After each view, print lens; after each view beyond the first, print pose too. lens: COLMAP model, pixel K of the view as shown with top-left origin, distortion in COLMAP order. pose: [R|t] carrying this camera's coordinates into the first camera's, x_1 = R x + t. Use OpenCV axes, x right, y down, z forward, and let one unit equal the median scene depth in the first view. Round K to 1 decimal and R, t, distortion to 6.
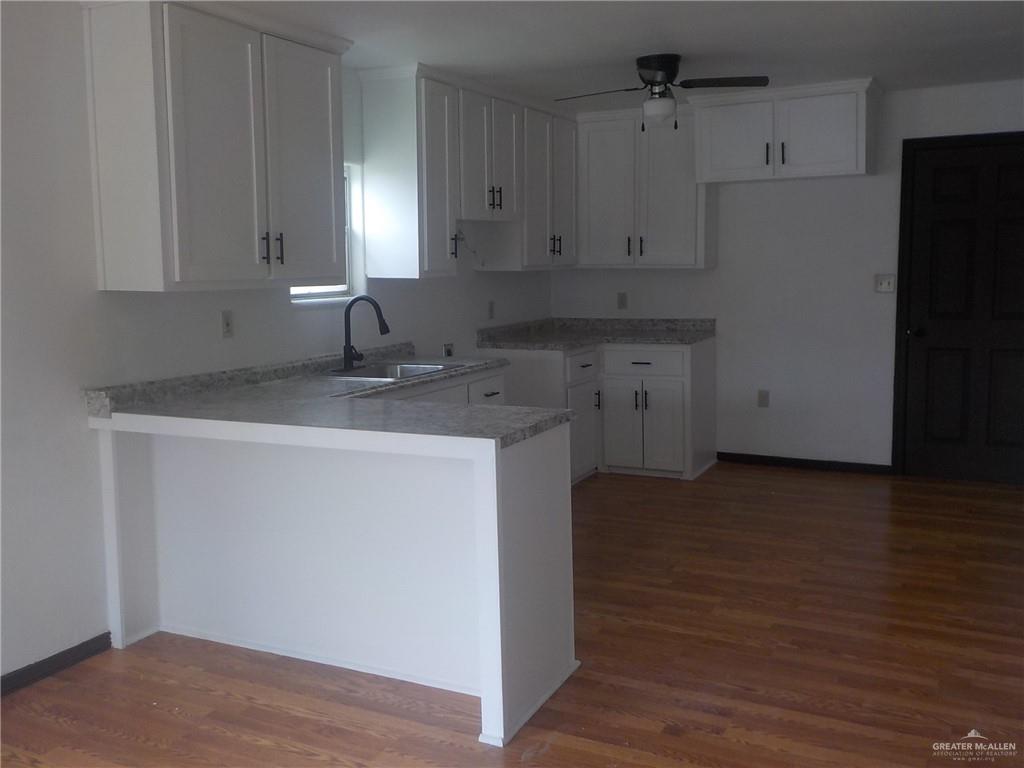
lens RADIAL K [[962.5, 0, 511.3], [0, 962.5, 383.4], [0, 0, 1]] dist [0.025839, 0.000000]
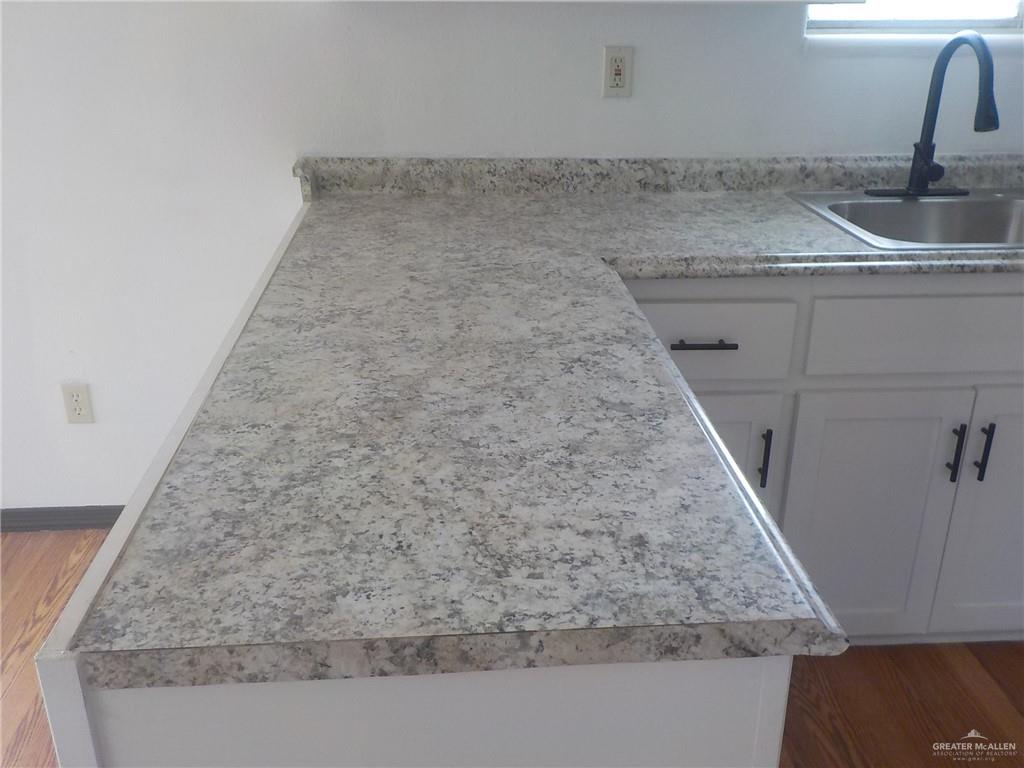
lens RADIAL K [[962.5, 0, 512.6], [0, 962.5, 381.7], [0, 0, 1]] dist [0.025839, 0.000000]
pose [[0.514416, 0.367735, -0.774692, 0.156551], [-0.124575, 0.925850, 0.356767, -0.086260], [0.848444, -0.087019, 0.522082, 0.653613]]
